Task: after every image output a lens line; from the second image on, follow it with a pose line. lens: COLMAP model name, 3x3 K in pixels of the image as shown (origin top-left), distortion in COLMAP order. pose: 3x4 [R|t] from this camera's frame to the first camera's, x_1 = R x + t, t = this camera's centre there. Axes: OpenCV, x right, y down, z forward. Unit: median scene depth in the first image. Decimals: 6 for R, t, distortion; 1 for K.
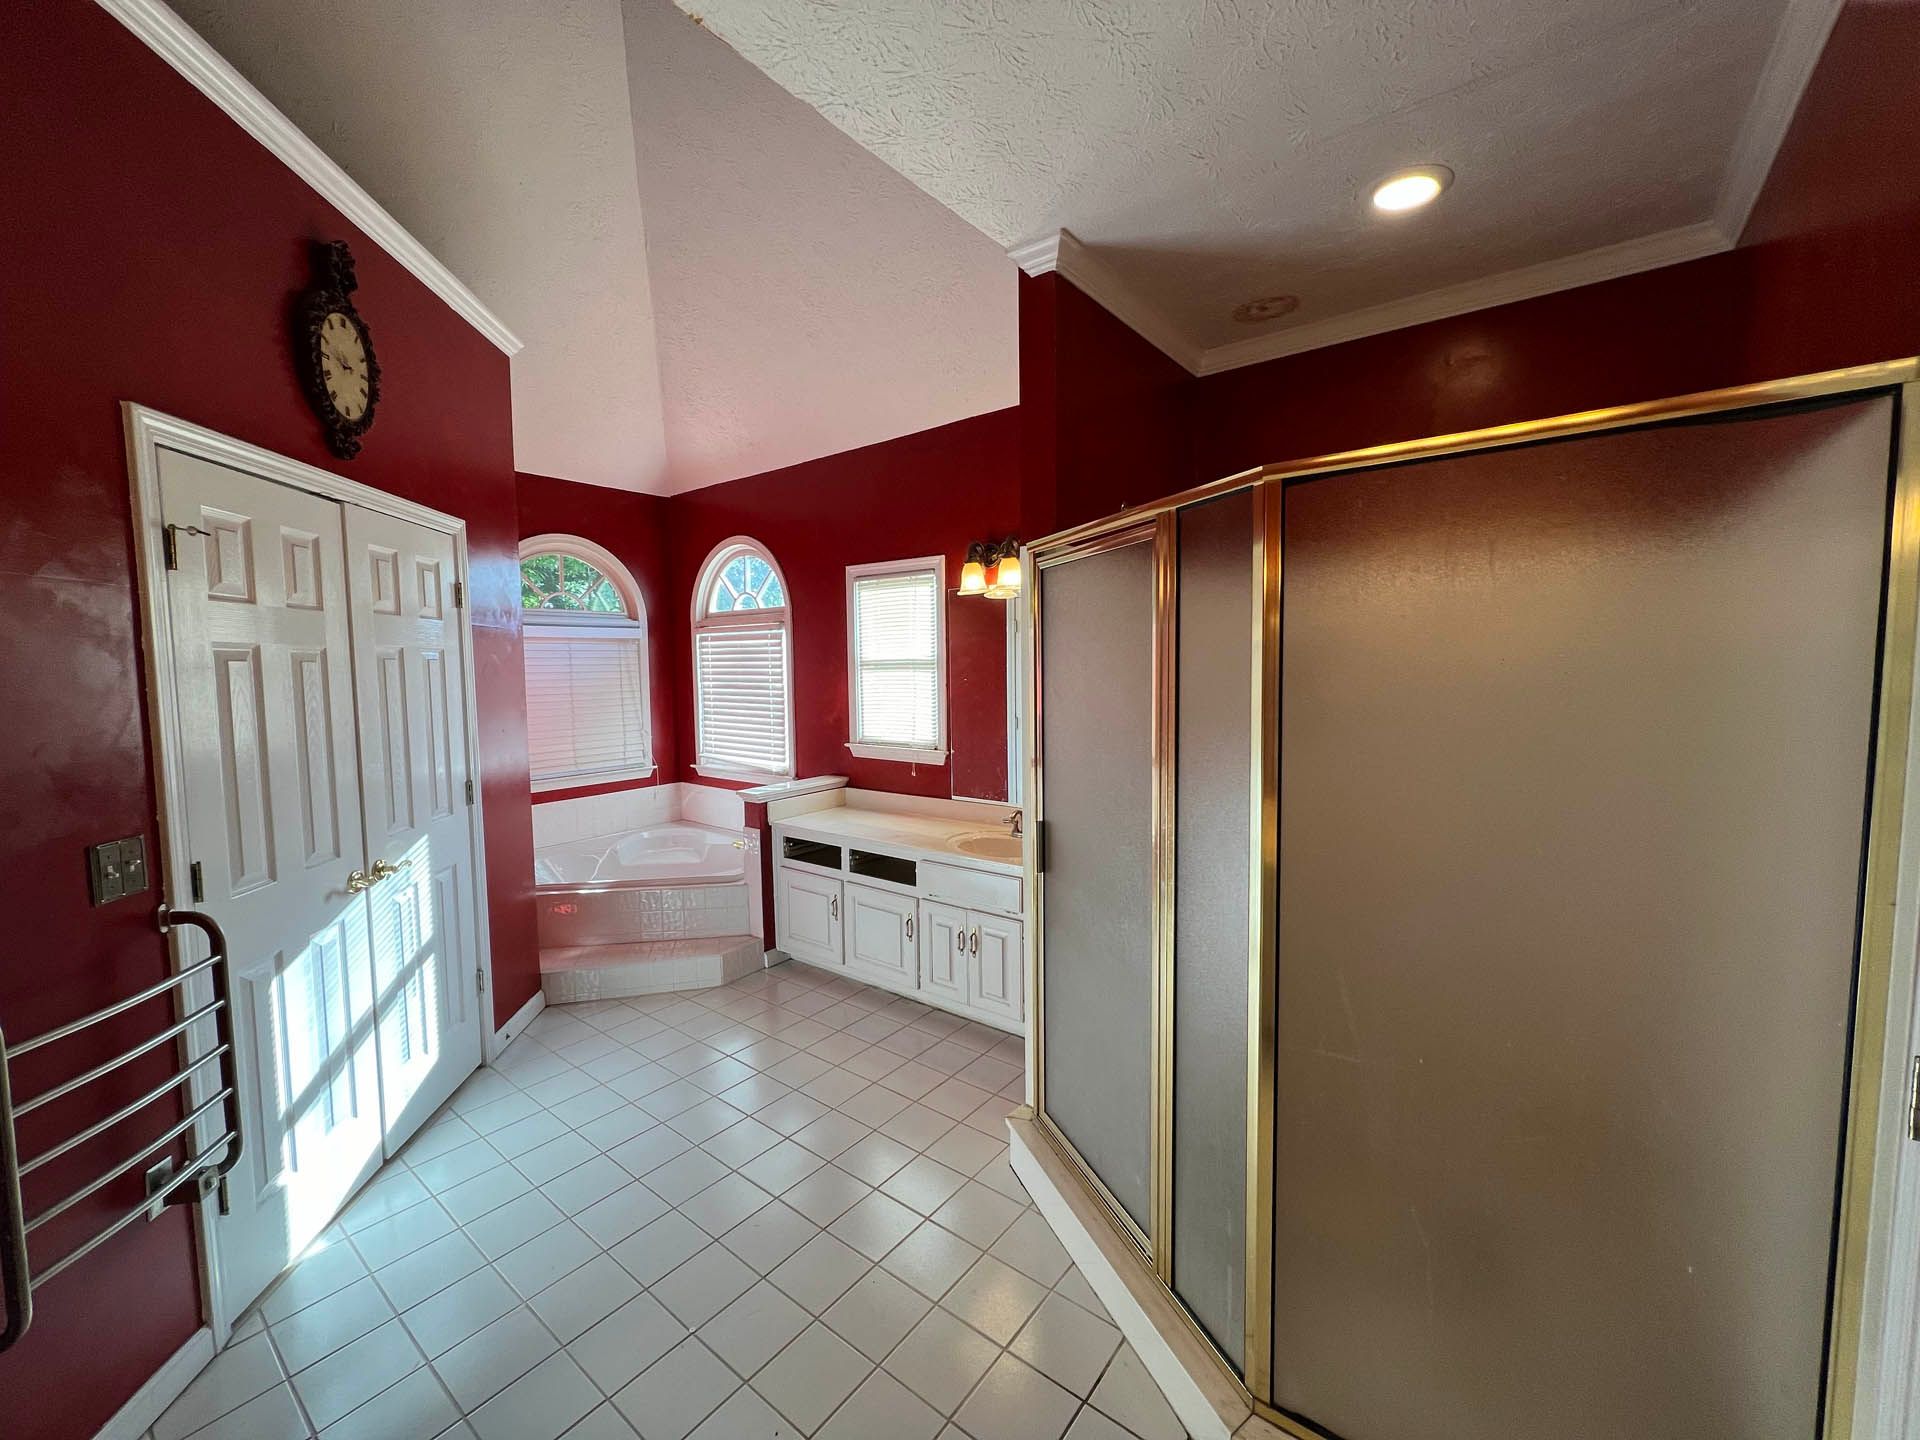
lens RADIAL K [[768.1, 0, 962.3], [0, 768.1, 722.6], [0, 0, 1]] dist [0.004264, 0.000120]
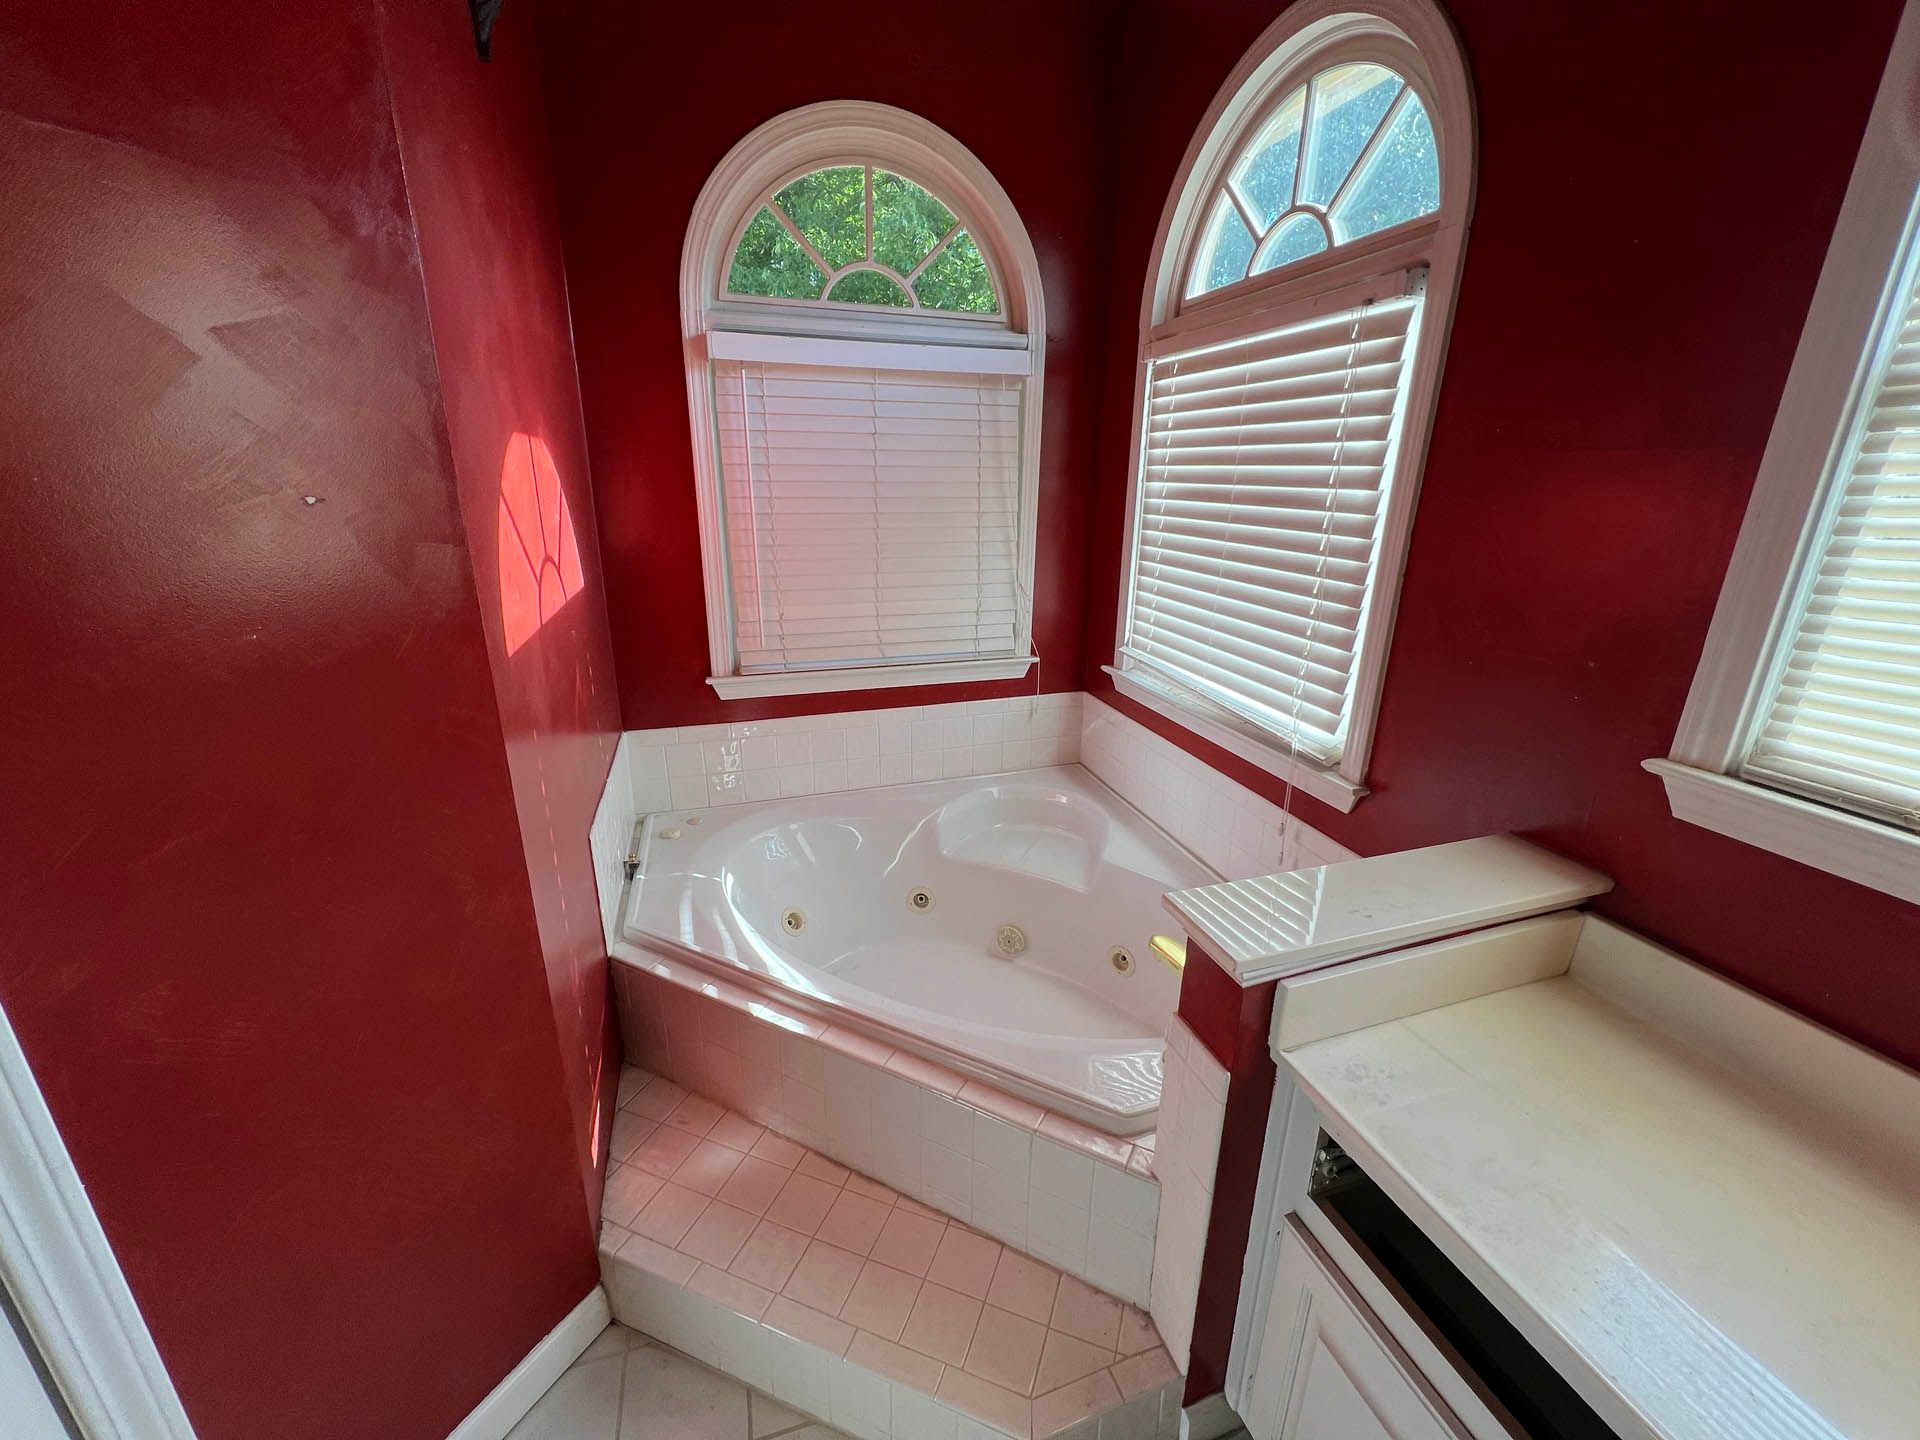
lens RADIAL K [[768.1, 0, 960.3], [0, 768.1, 724.5], [0, 0, 1]] dist [0.004264, 0.000120]
pose [[0.820345, 0.197434, -0.536706, -0.170504], [-0.065282, 0.964709, 0.255099, -0.025506], [0.568130, -0.174232, 0.804283, 0.583967]]
